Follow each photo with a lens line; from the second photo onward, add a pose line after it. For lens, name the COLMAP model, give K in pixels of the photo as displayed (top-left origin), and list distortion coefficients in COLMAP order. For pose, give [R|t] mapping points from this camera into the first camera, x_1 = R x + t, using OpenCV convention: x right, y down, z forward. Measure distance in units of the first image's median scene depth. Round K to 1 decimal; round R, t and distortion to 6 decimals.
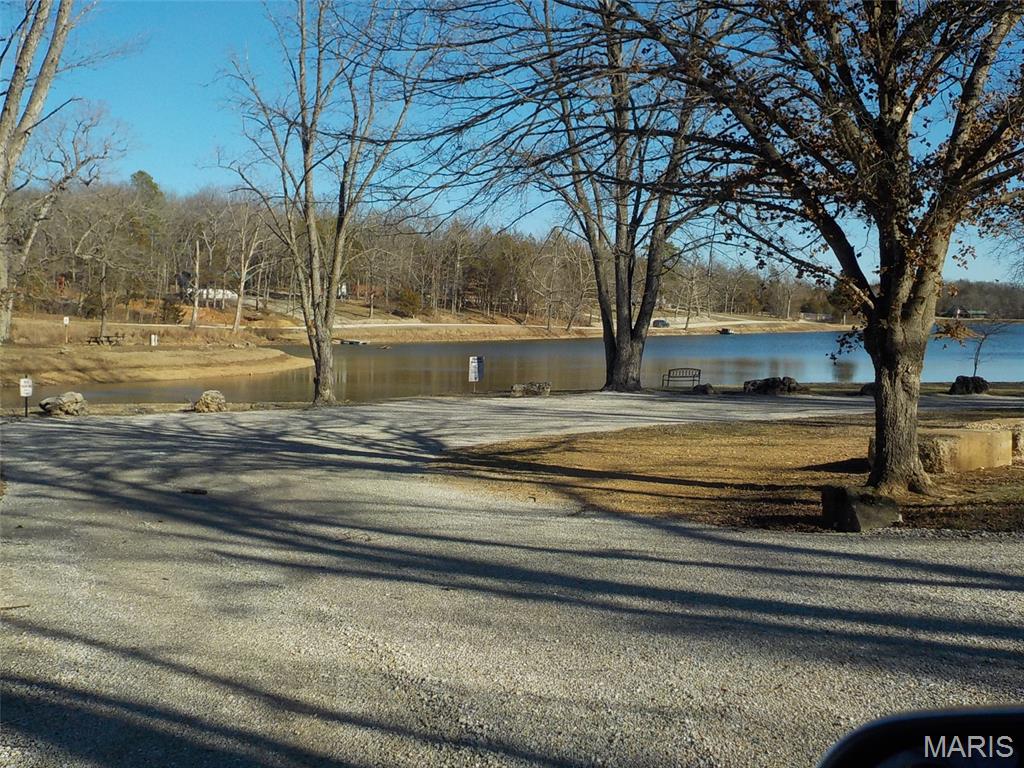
lens RADIAL K [[1131.3, 0, 512.0], [0, 1131.3, 384.0], [0, 0, 1]] dist [-0.036360, 0.024226]
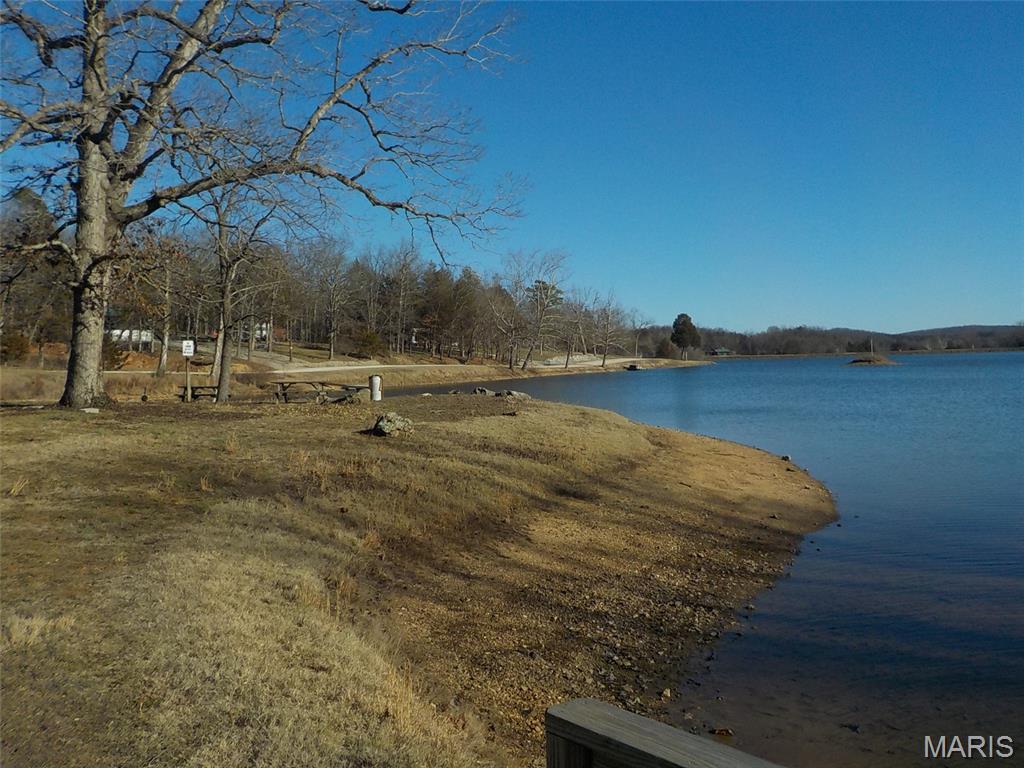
lens RADIAL K [[917.5, 0, 515.3], [0, 917.5, 383.6], [0, 0, 1]] dist [-0.008409, 0.033538]
pose [[0.968025, -0.030294, 0.249019, -0.175785], [0.039540, 0.998699, -0.032207, -0.013031], [-0.247719, 0.041024, 0.967963, 0.306887]]
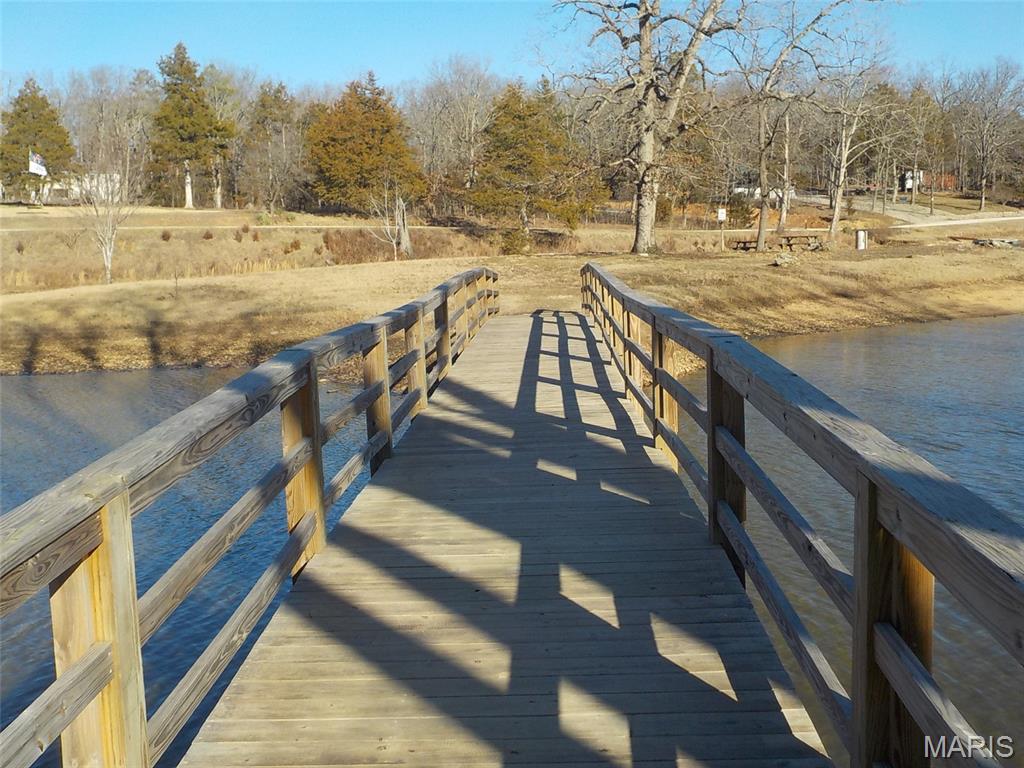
lens RADIAL K [[1131.3, 0, 512.0], [0, 1131.3, 384.0], [0, 0, 1]] dist [-0.036360, 0.024226]
pose [[0.918018, -0.000546, -0.396538, -0.123522], [0.030730, 0.997090, 0.069768, -0.004861], [0.395346, -0.076234, 0.915363, 0.182033]]
